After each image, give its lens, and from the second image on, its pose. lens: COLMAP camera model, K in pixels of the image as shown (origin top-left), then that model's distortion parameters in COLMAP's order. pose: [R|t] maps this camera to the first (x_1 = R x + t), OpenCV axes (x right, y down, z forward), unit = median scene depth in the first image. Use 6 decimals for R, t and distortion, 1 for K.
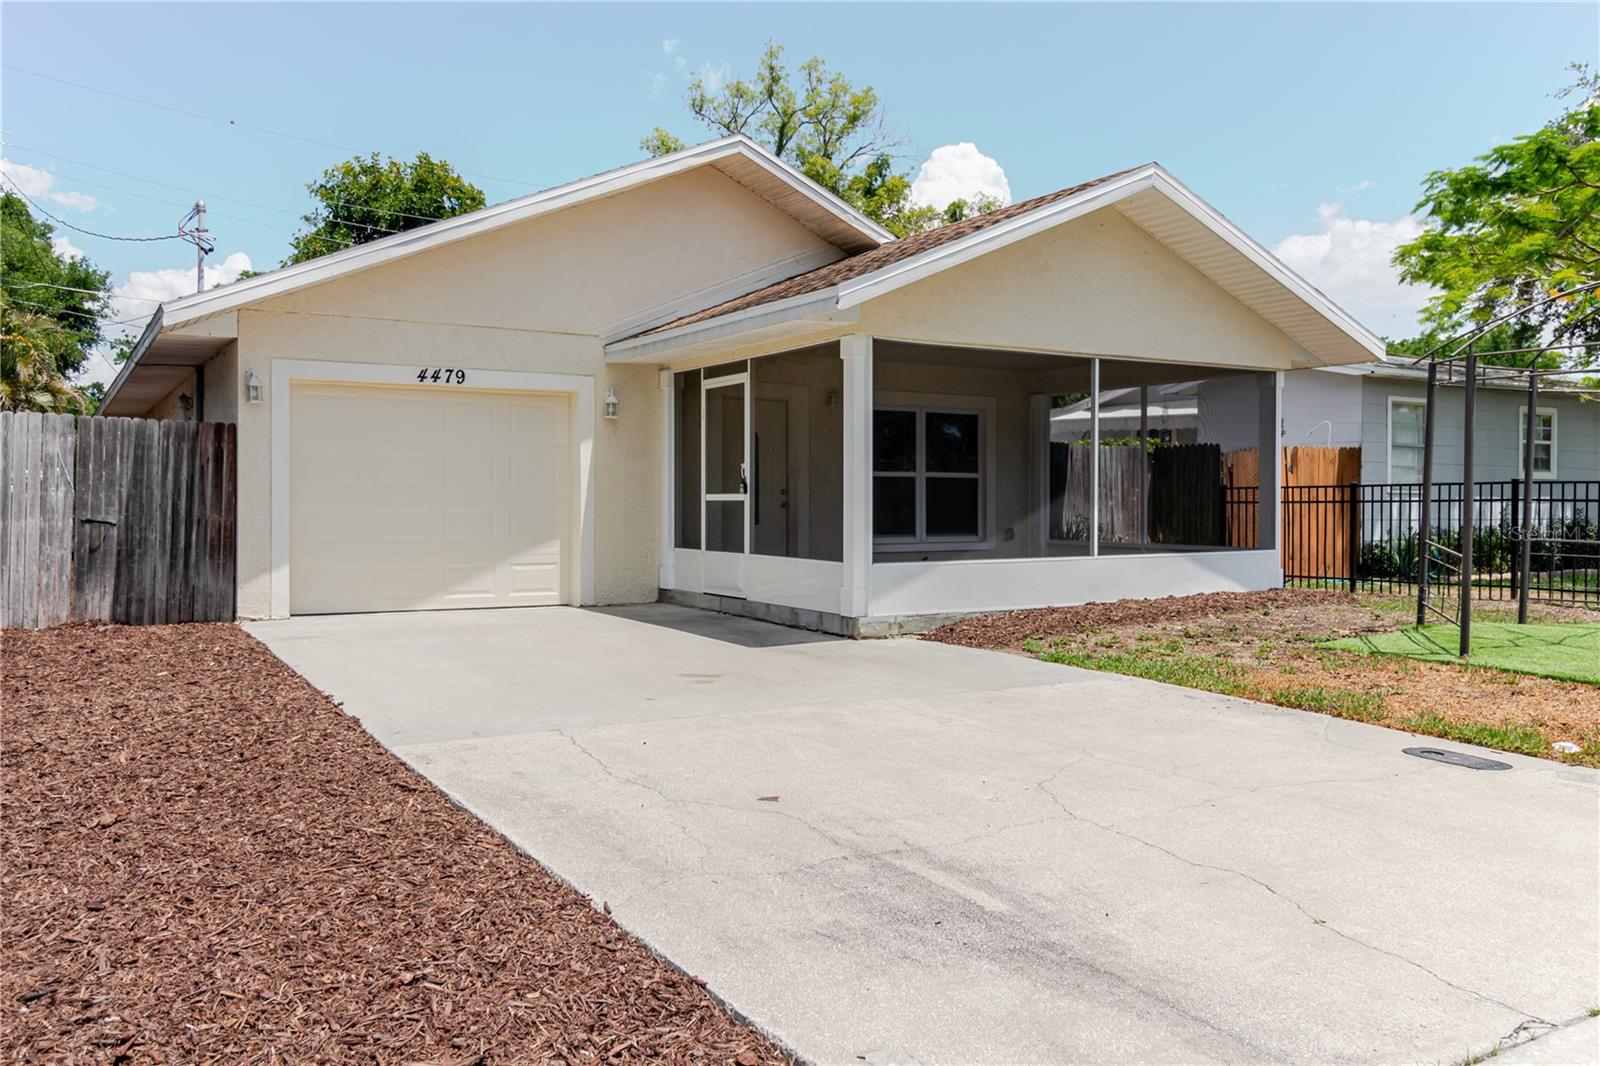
lens RADIAL K [[1271.3, 0, 807.5], [0, 1271.3, 511.4], [0, 0, 1]] dist [-0.001503, 0.007053]
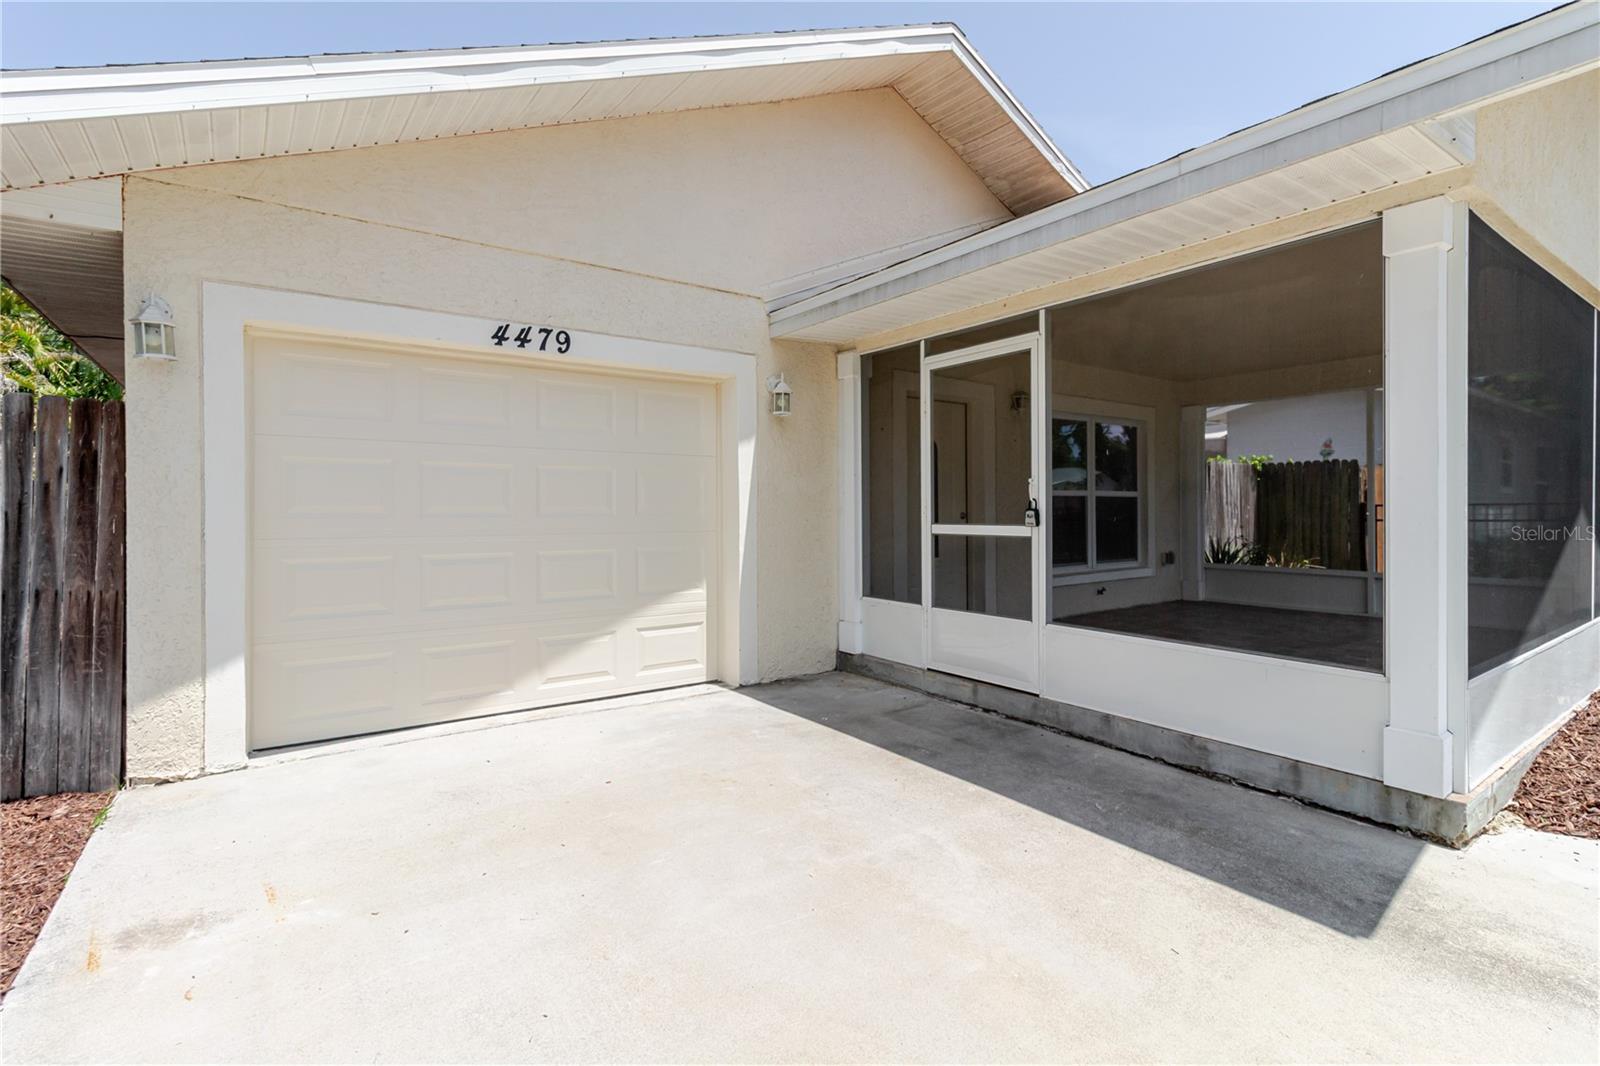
lens RADIAL K [[750.5, 0, 810.6], [0, 750.5, 510.6], [0, 0, 1]] dist [0.001216, 0.000262]
pose [[0.996356, -0.006444, 0.085048, -0.190524], [0.006833, 0.999967, -0.004287, -0.020772], [-0.085018, 0.004853, 0.996368, 0.644745]]
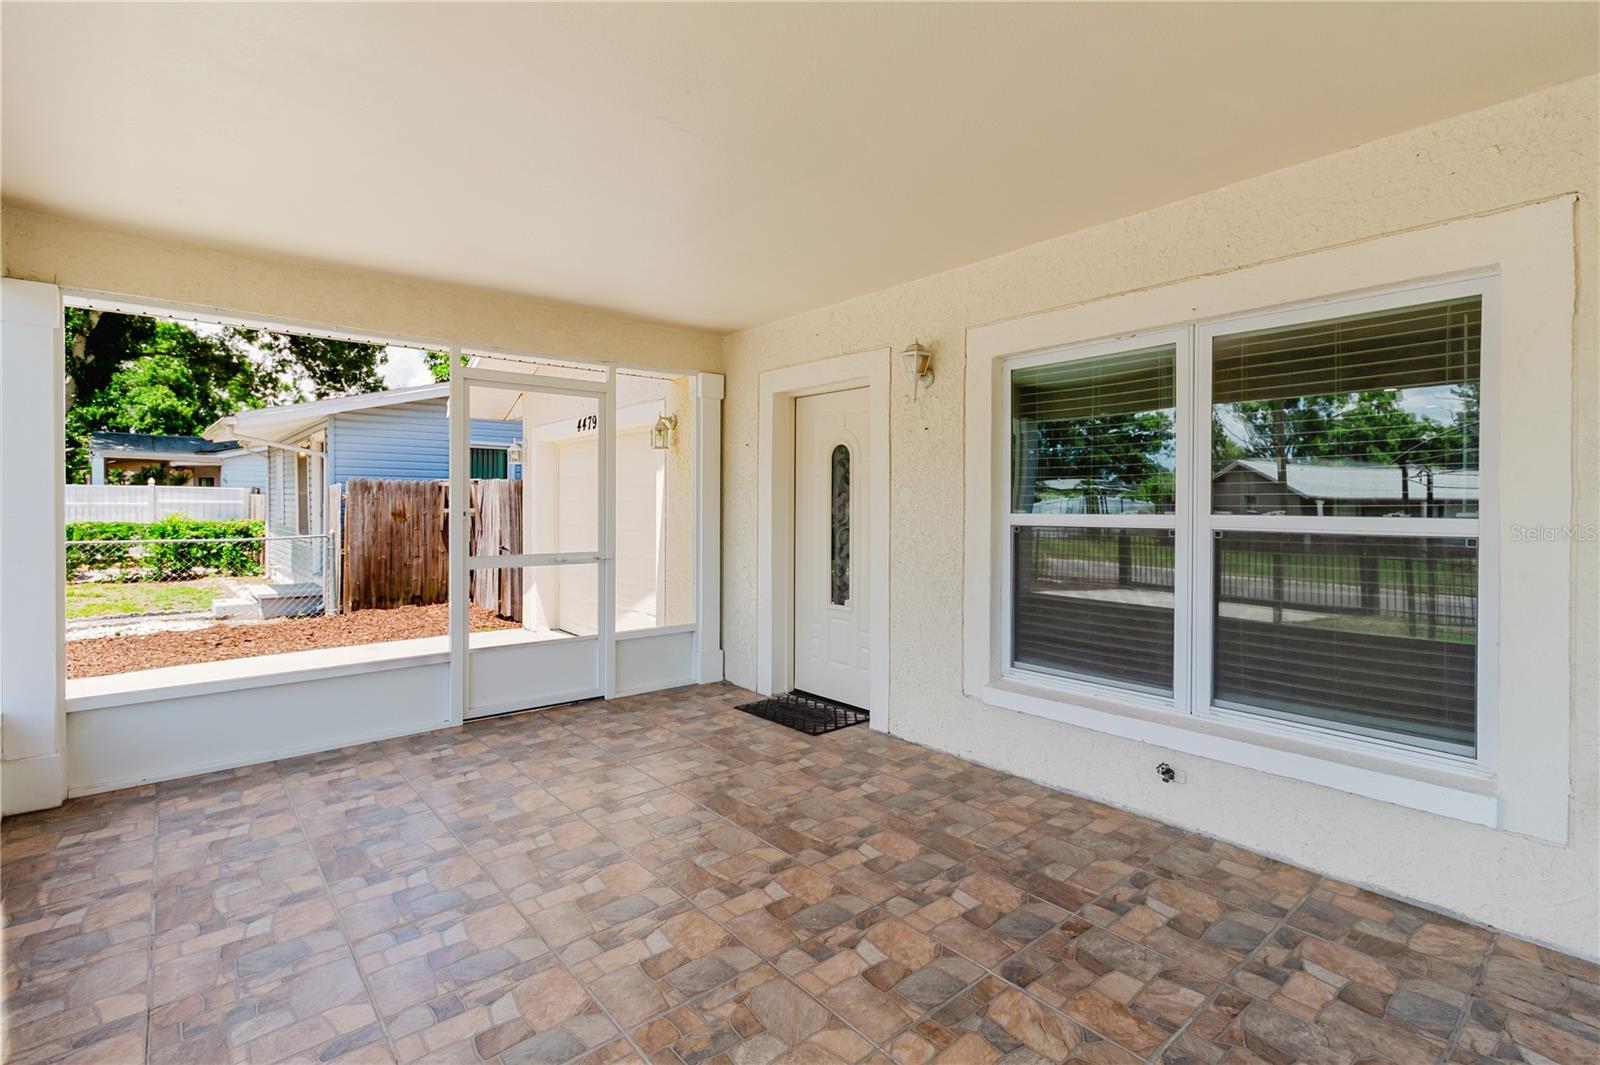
lens RADIAL K [[740.3, 0, 811.4], [0, 740.3, 514.5], [0, 0, 1]] dist [0.002972, -0.000501]
pose [[0.160012, 0.010736, -0.987057, 0.349088], [-0.009414, 0.999912, 0.009350, -0.040925], [0.987070, 0.007796, 0.160099, 1.118271]]
